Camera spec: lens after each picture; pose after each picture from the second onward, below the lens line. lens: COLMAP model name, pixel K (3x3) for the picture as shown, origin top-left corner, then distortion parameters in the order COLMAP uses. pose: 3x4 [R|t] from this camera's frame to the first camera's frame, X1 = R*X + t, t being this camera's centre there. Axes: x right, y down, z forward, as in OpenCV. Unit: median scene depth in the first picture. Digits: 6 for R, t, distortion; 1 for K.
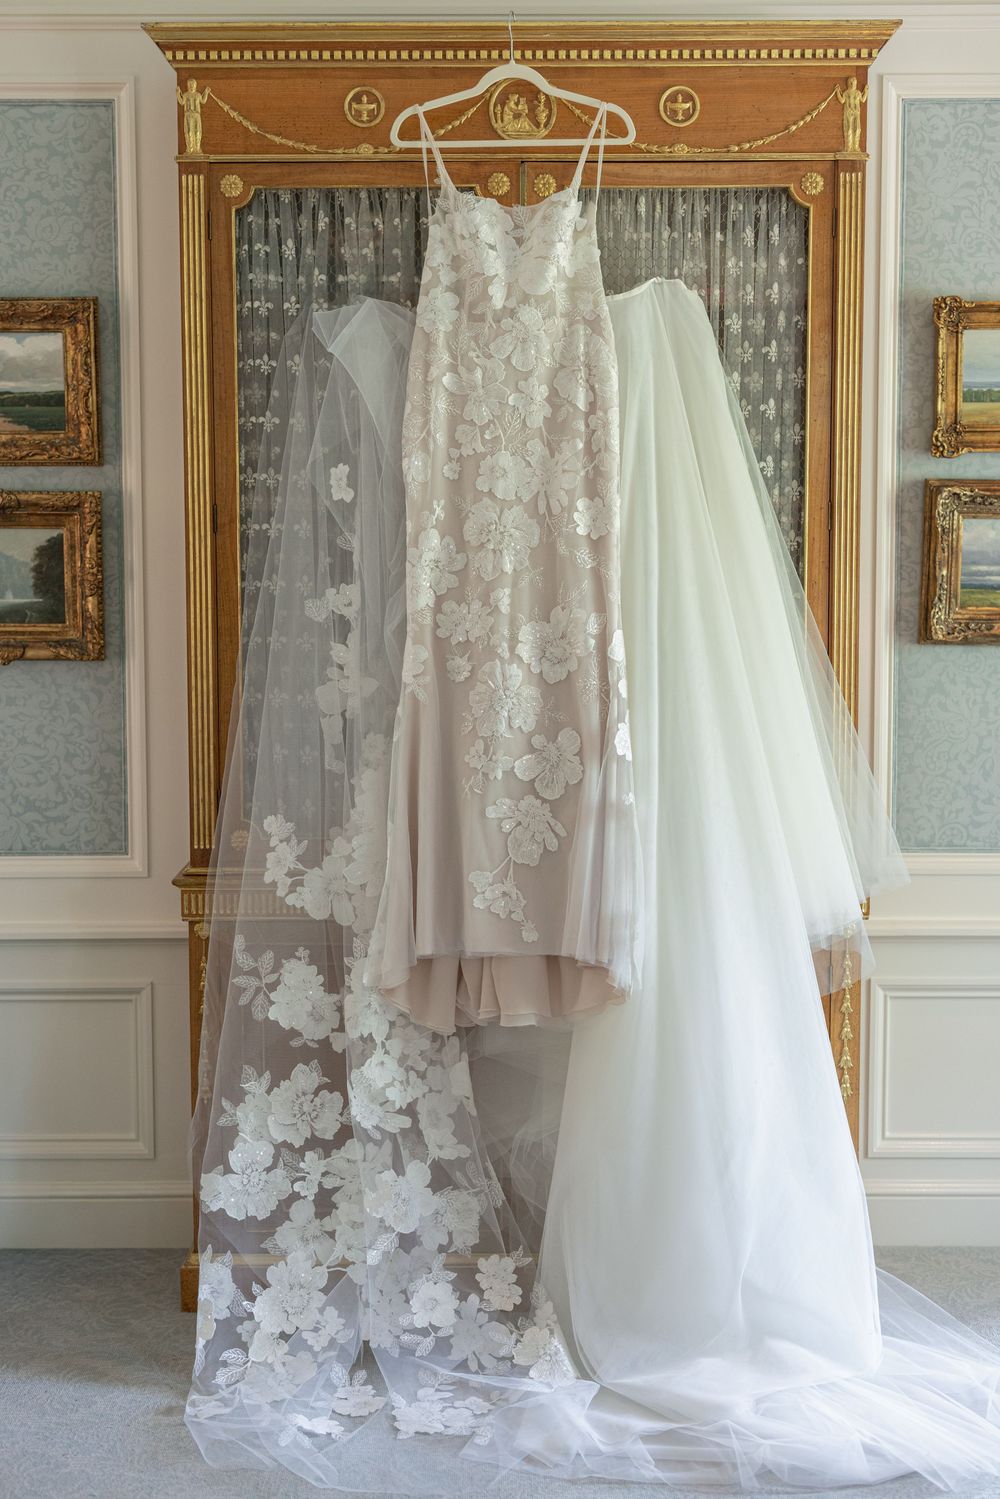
lens RADIAL K [[2190.3, 0, 497.8], [0, 2190.3, 748.0], [0, 0, 1]] dist [0.019446, 0.000000]
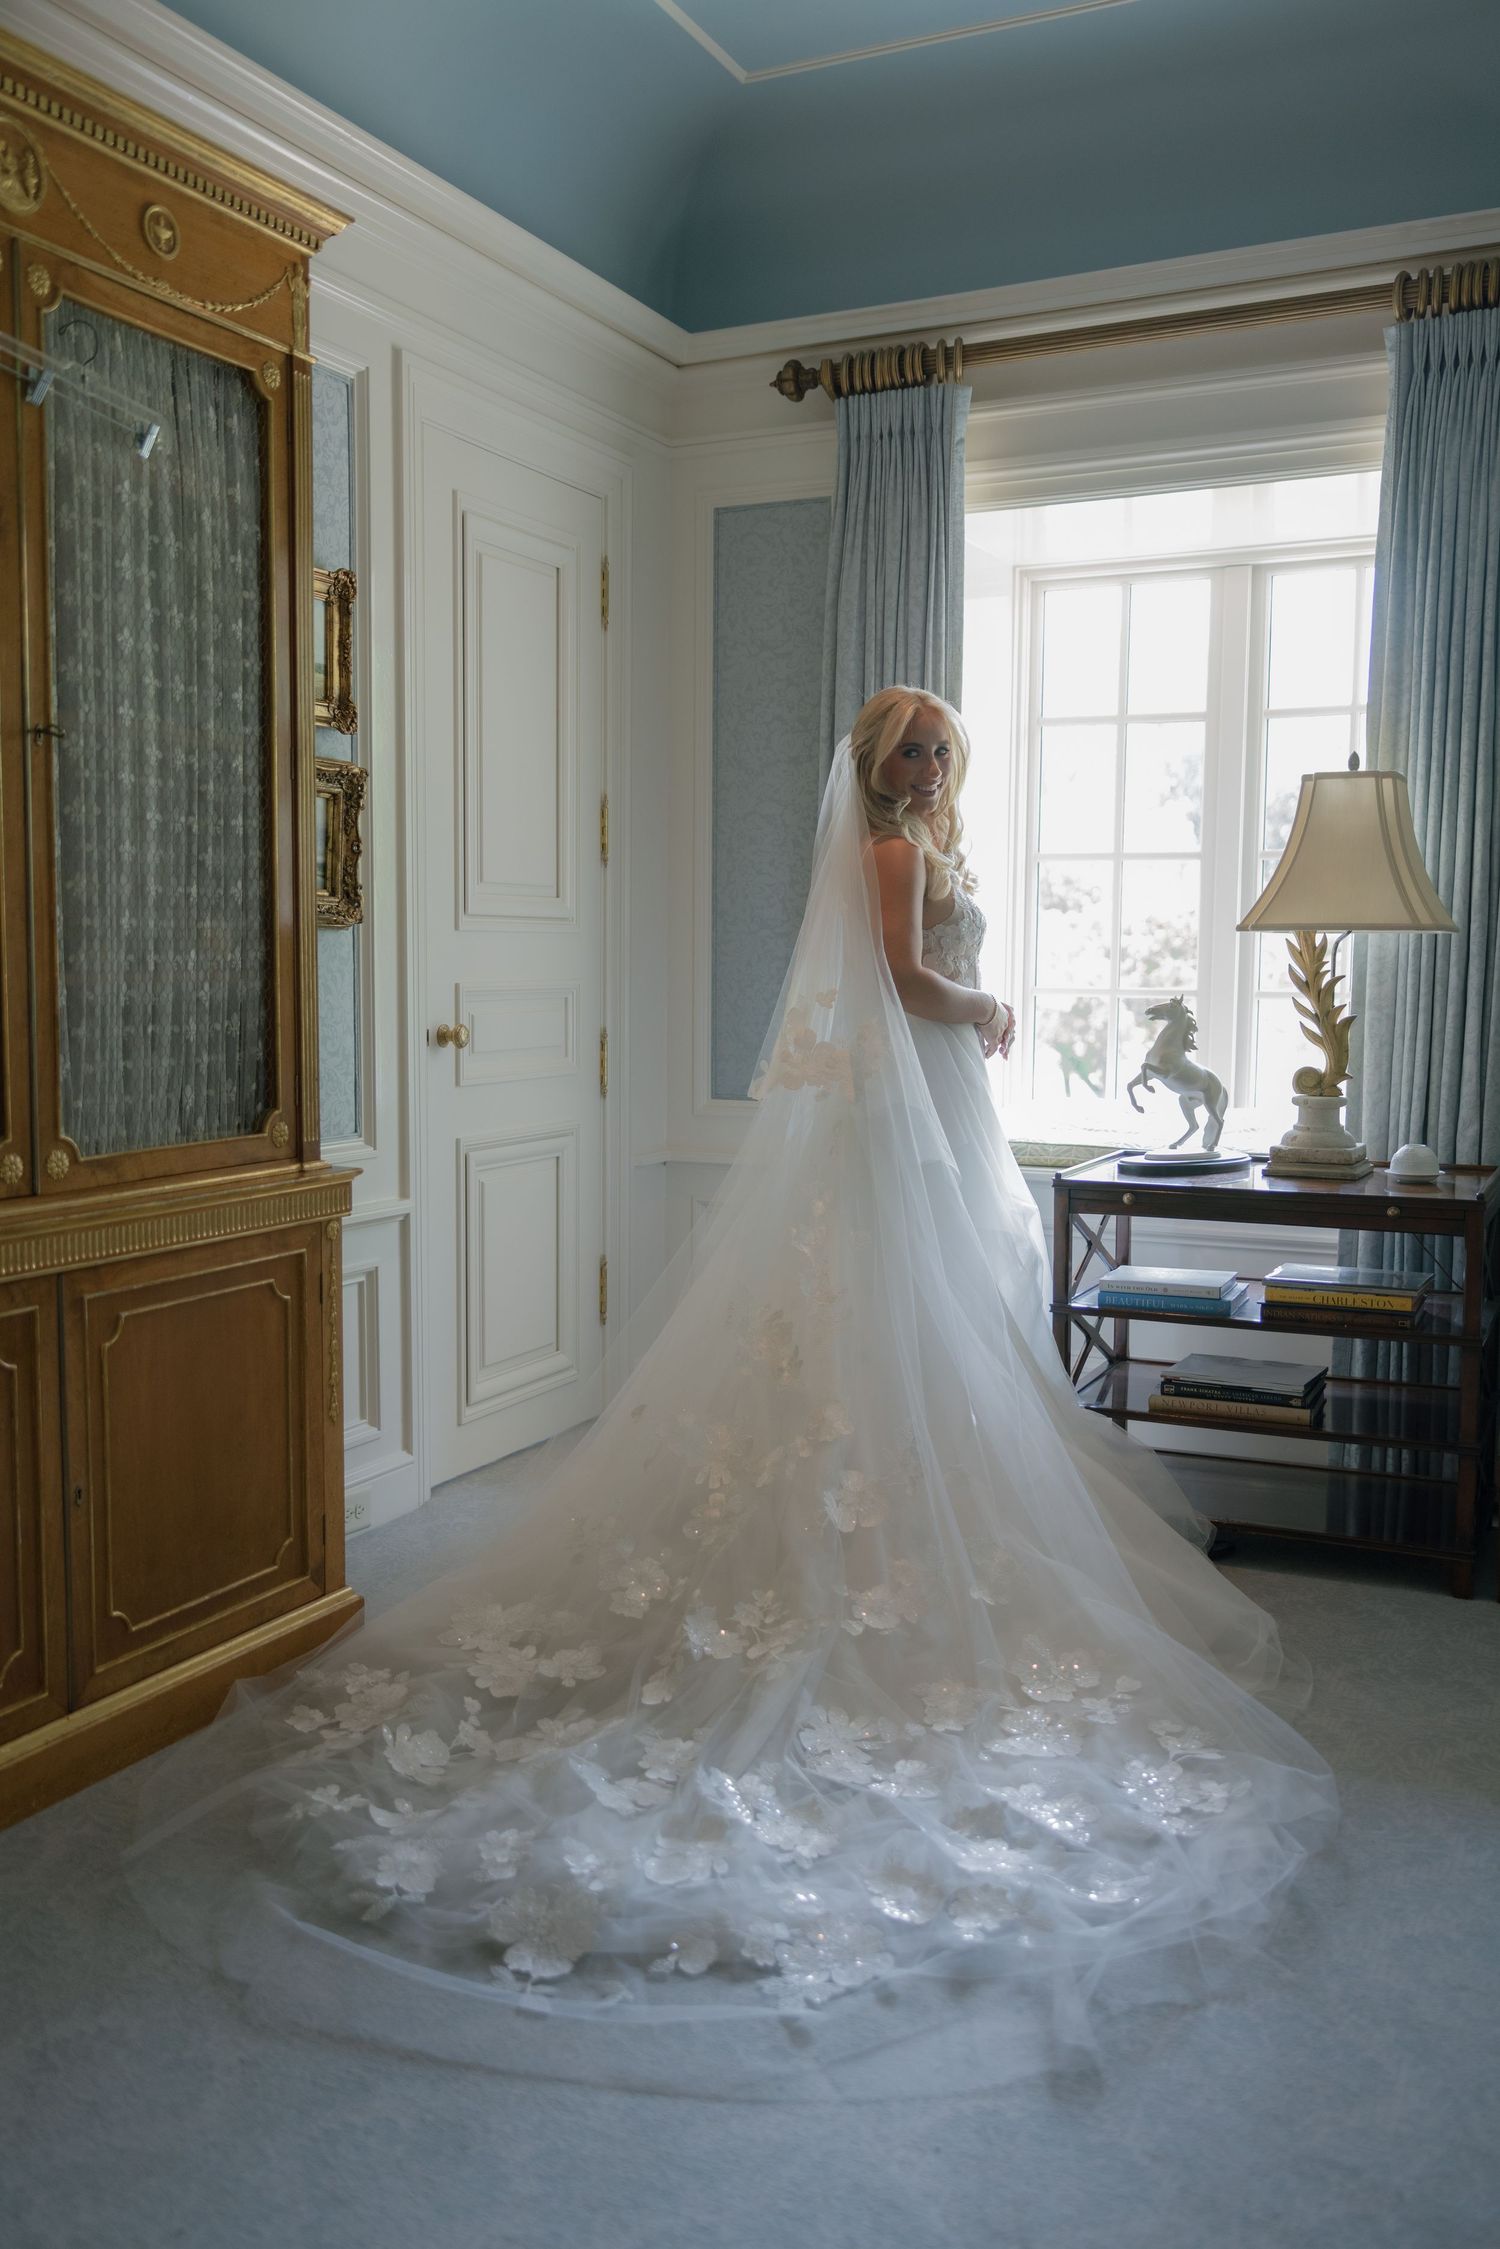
lens RADIAL K [[1923.1, 0, 742.4], [0, 1923.1, 1133.9], [0, 0, 1]] dist [-0.010677, 0.027188]
pose [[0.452171, -0.080651, 0.888277, -0.461143], [0.075936, 0.995769, 0.051755, 0.015658], [-0.888693, 0.044050, 0.456382, 0.491979]]
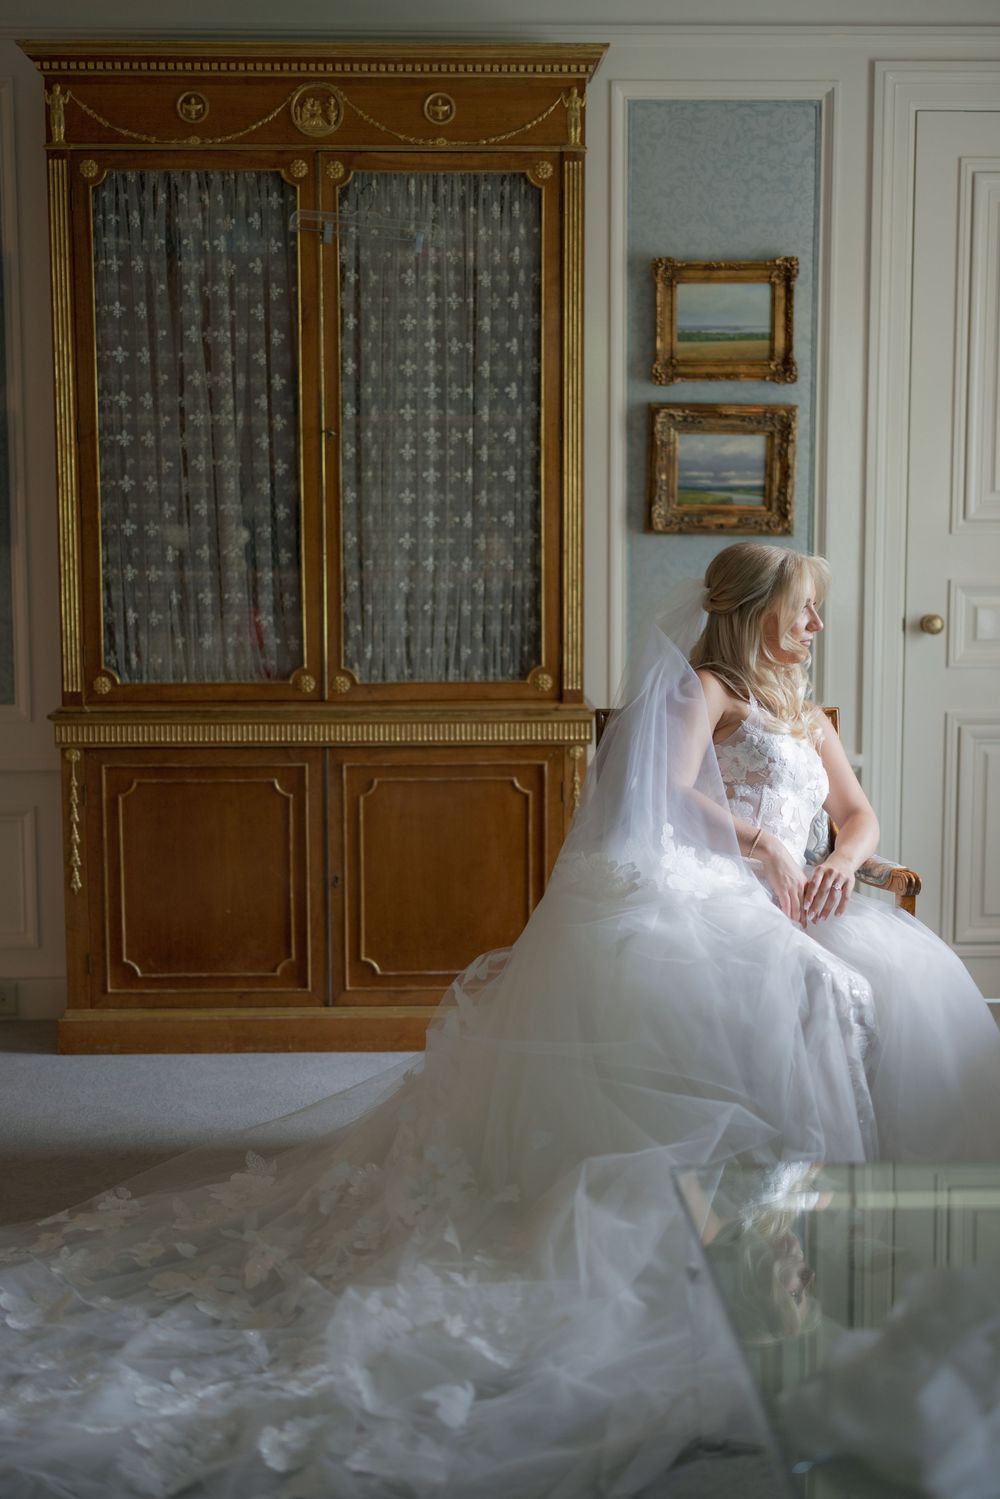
lens RADIAL K [[2190.3, 0, 501.3], [0, 2190.3, 746.1], [0, 0, 1]] dist [0.019446, 0.000000]
pose [[0.999249, -0.004579, 0.038468, 0.066140], [0.003649, 0.999700, 0.024208, 0.047911], [-0.038568, -0.024049, 0.998967, -0.284065]]
